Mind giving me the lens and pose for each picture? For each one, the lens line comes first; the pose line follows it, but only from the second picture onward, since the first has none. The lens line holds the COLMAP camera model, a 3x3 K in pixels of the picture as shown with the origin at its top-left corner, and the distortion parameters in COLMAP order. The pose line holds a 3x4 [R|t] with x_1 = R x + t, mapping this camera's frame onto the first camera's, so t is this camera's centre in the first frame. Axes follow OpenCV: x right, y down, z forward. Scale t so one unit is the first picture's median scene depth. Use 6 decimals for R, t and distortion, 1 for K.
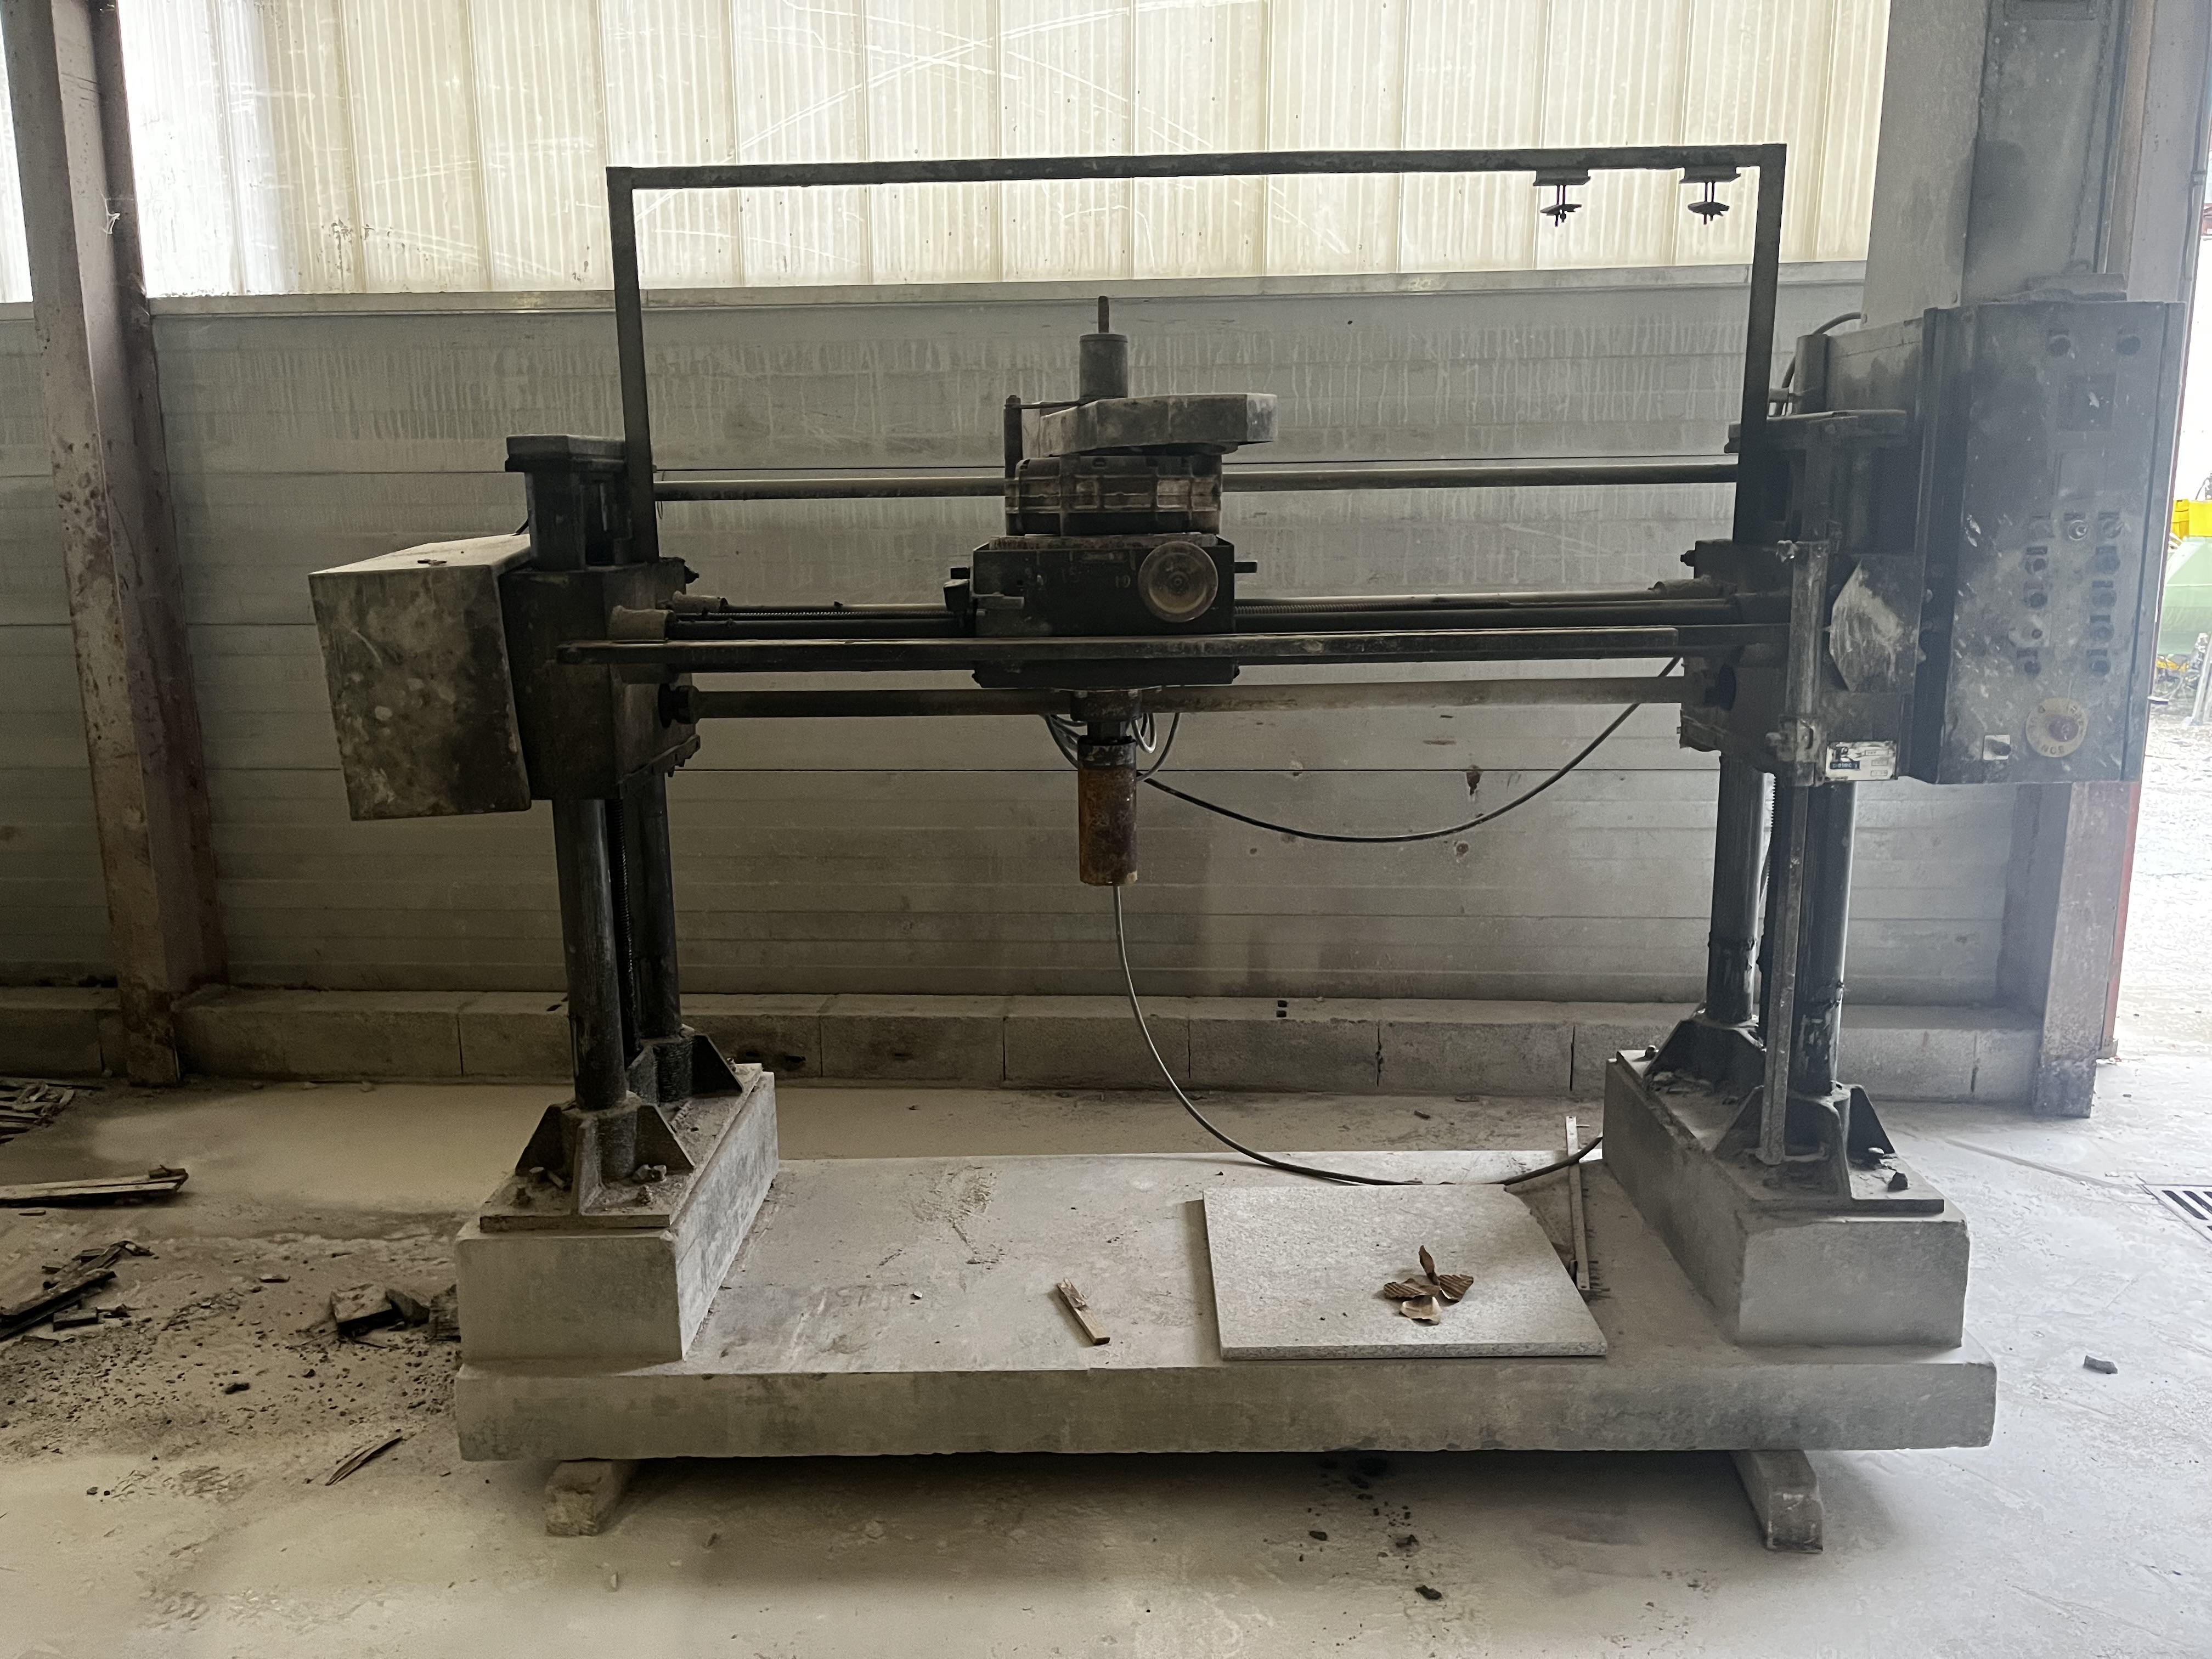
lens RADIAL K [[1675.6, 0, 1088.5], [0, 1675.6, 814.4], [0, 0, 1]] dist [0.055705, -0.073390]
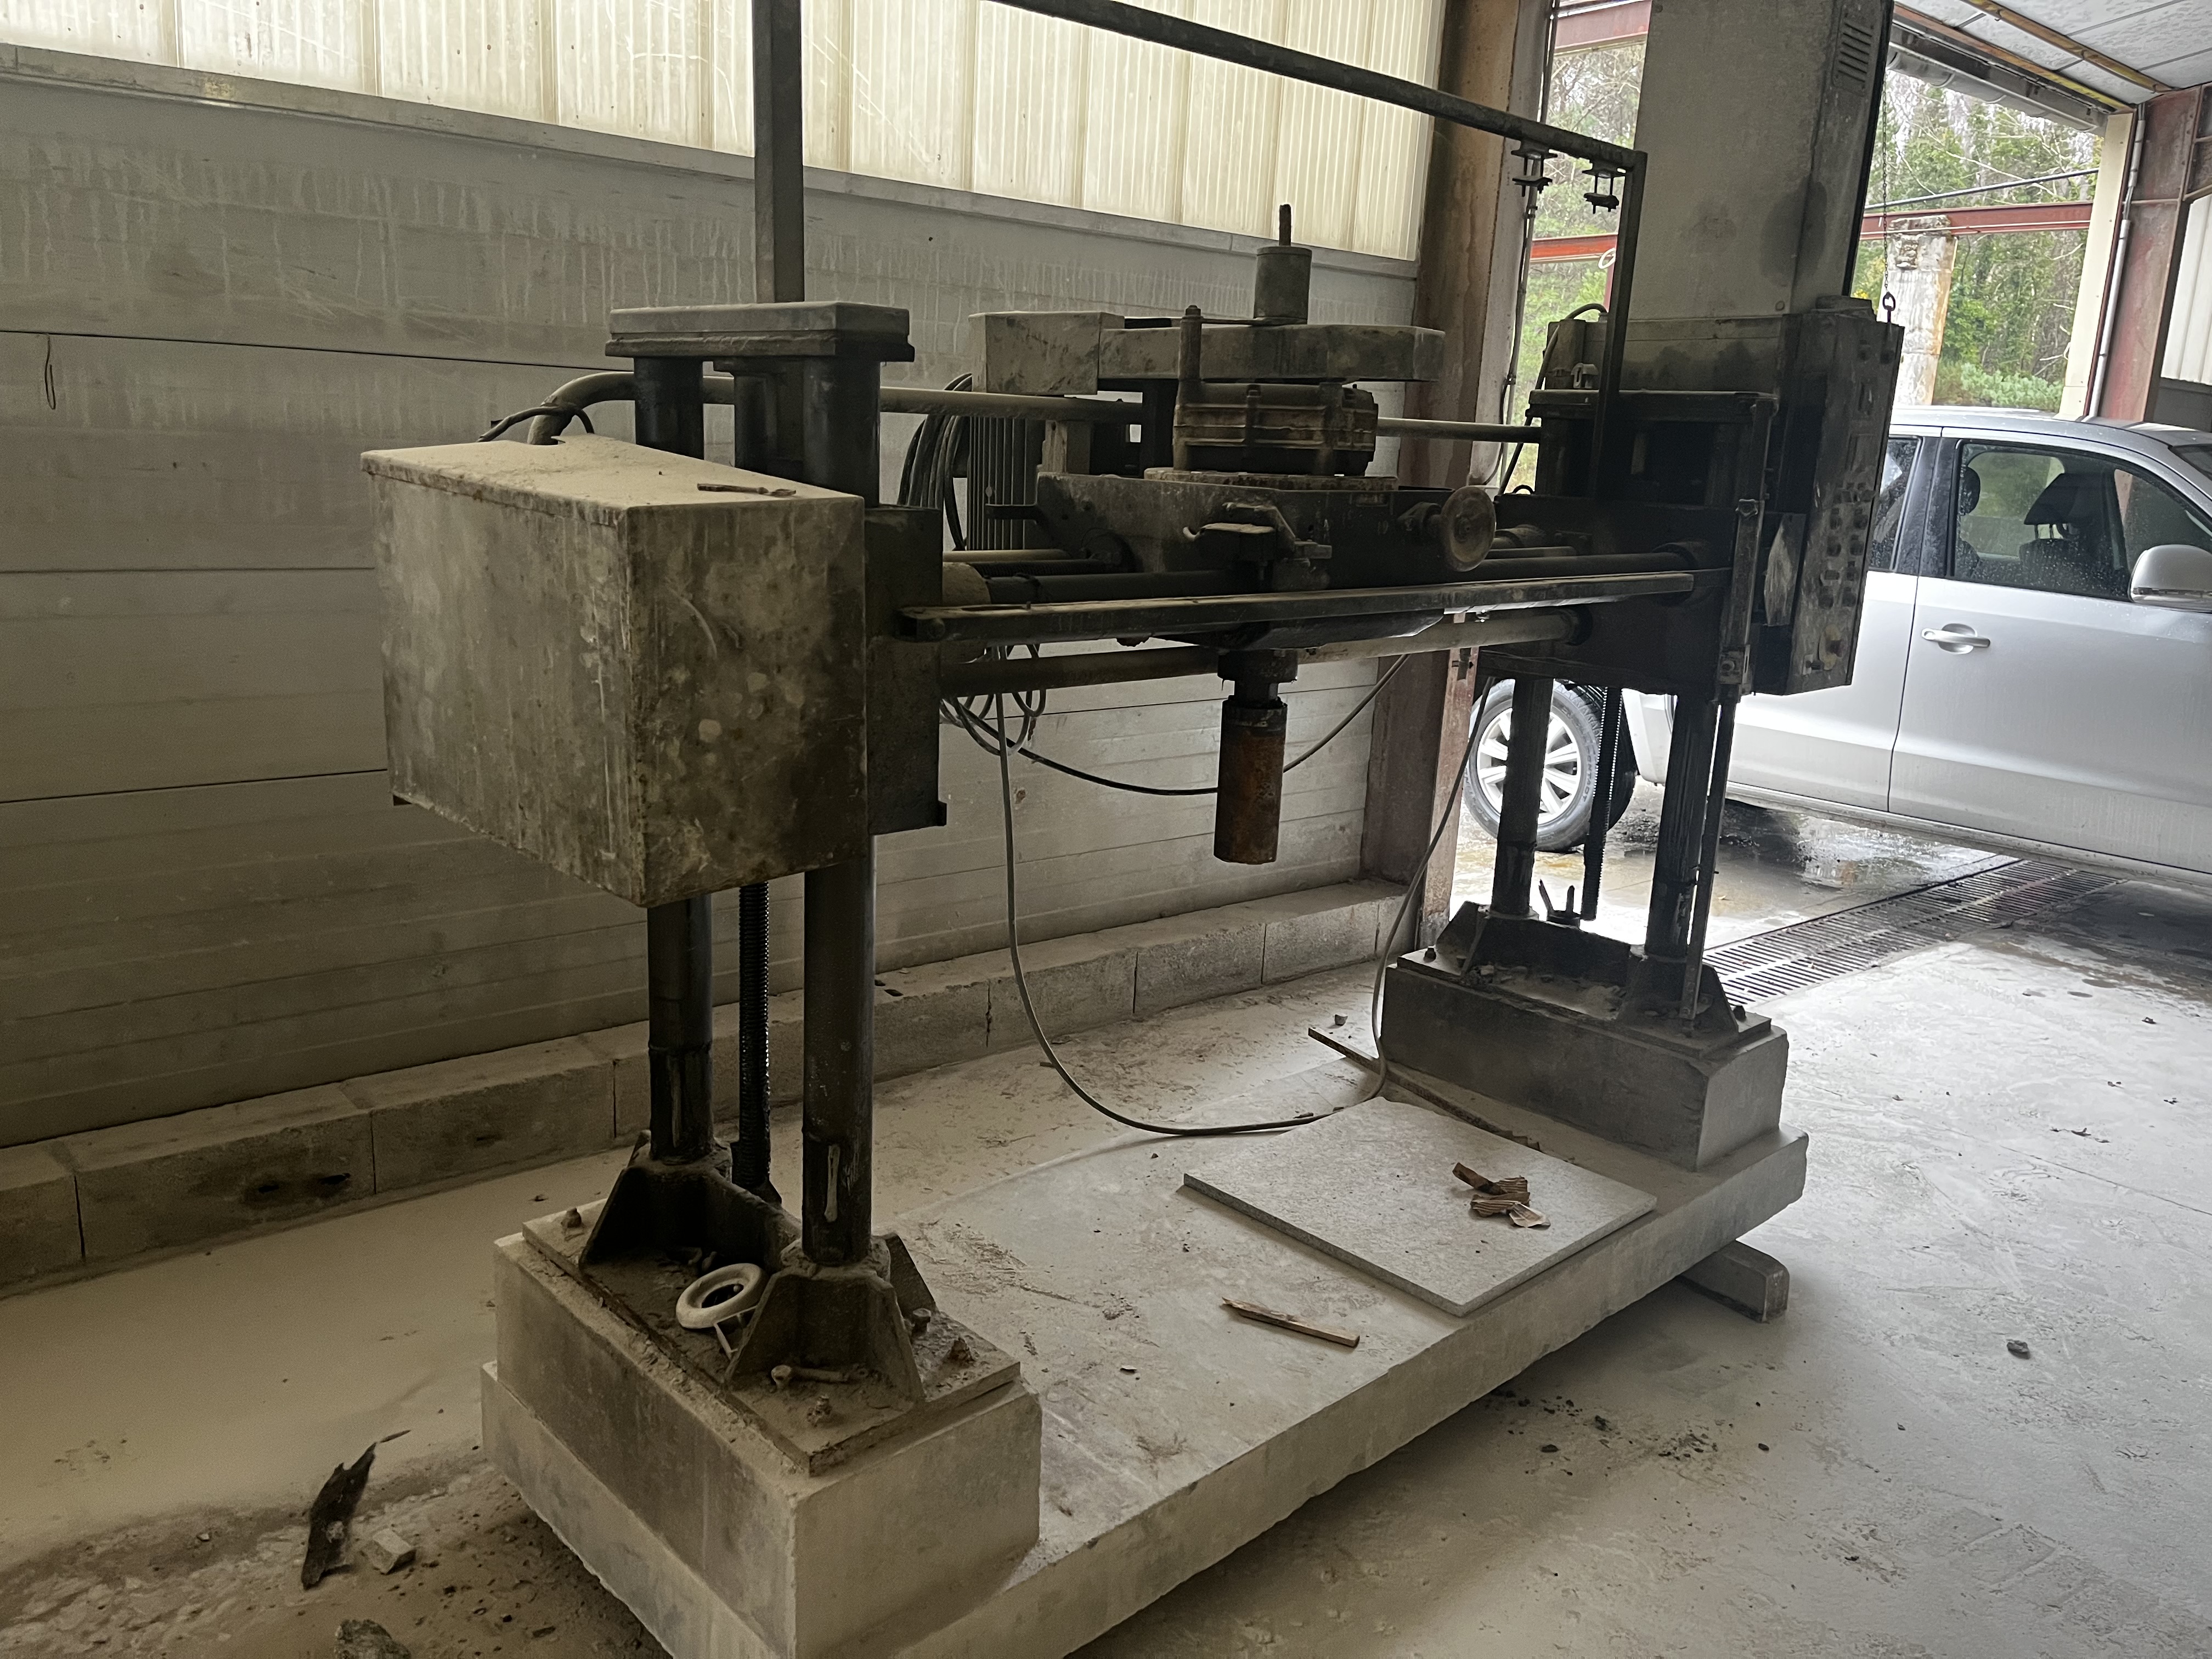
lens RADIAL K [[1675.6, 0, 1117.6], [0, 1675.6, 827.5], [0, 0, 1]] dist [0.055705, -0.073390]
pose [[0.715233, -0.114014, 0.689523, -0.721127], [0.081491, 0.993479, 0.079743, -0.059573], [-0.694119, -0.000845, 0.719860, 0.426801]]
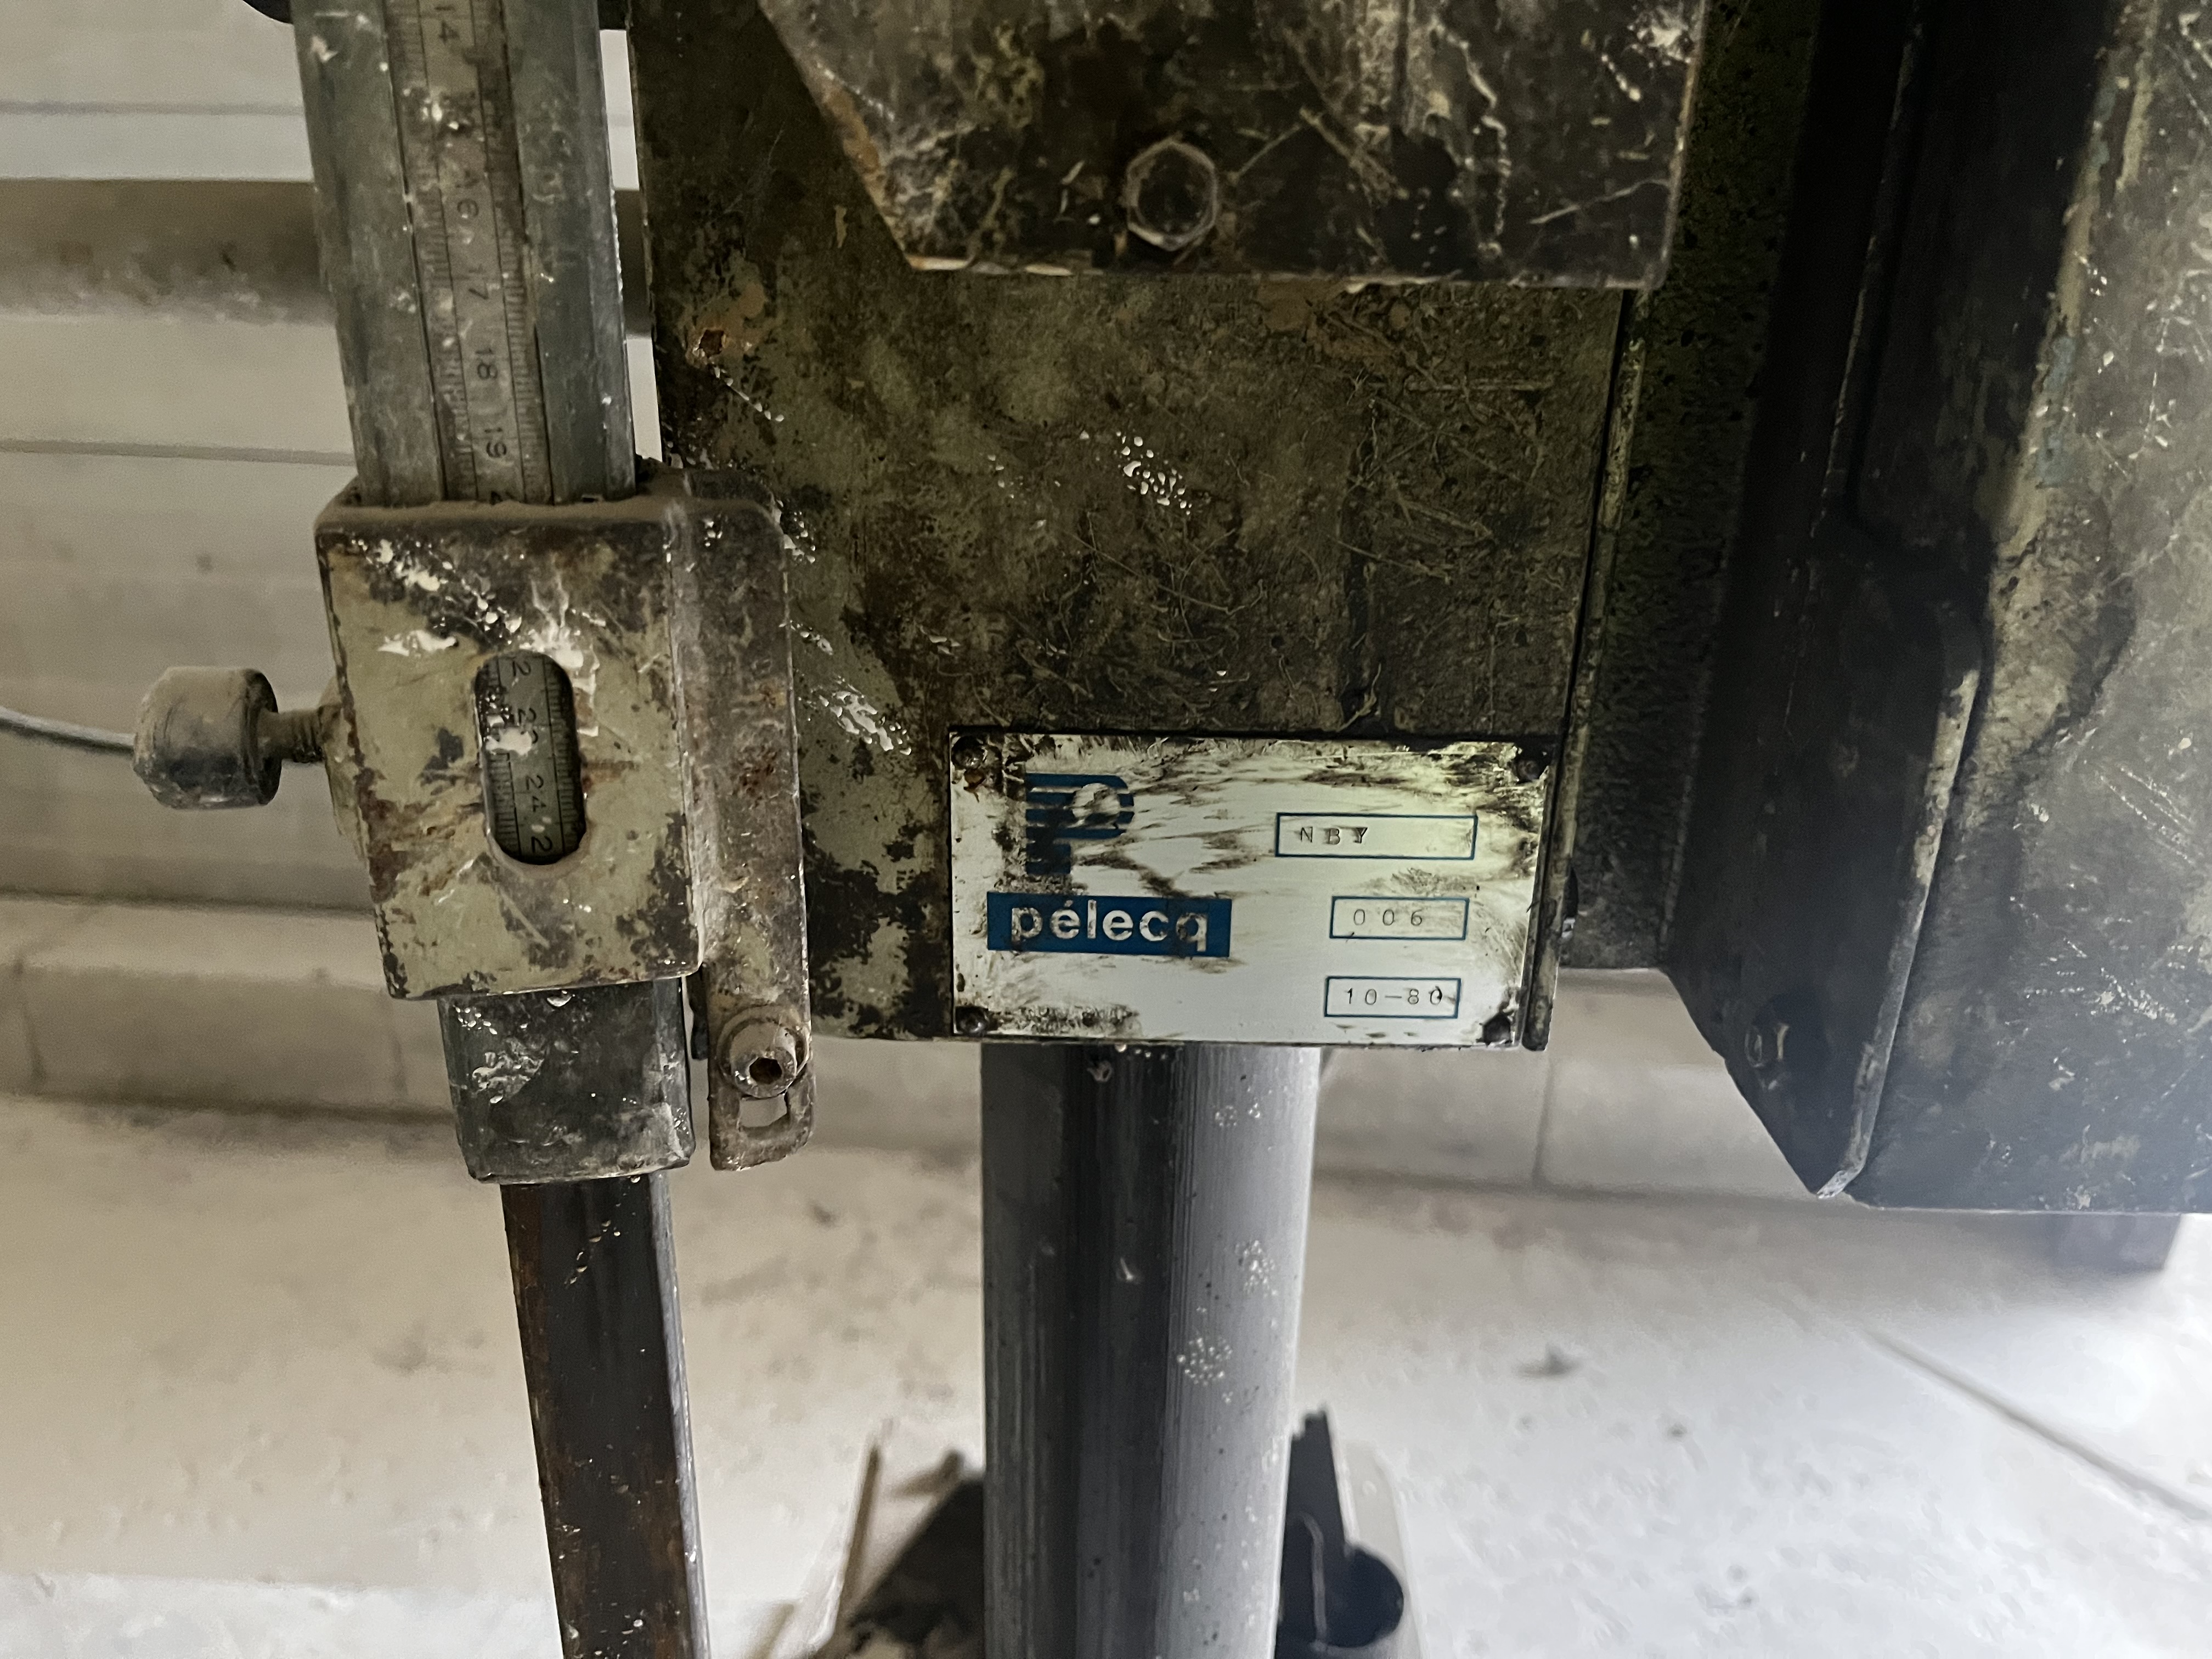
lens RADIAL K [[1675.6, 0, 1120.2], [0, 1675.6, 847.9], [0, 0, 1]] dist [0.055705, -0.073390]
pose [[0.999099, 0.041003, 0.010911, 0.443581], [-0.042403, 0.974001, 0.222540, -0.060209], [-0.001503, -0.222802, 0.974863, 0.878959]]
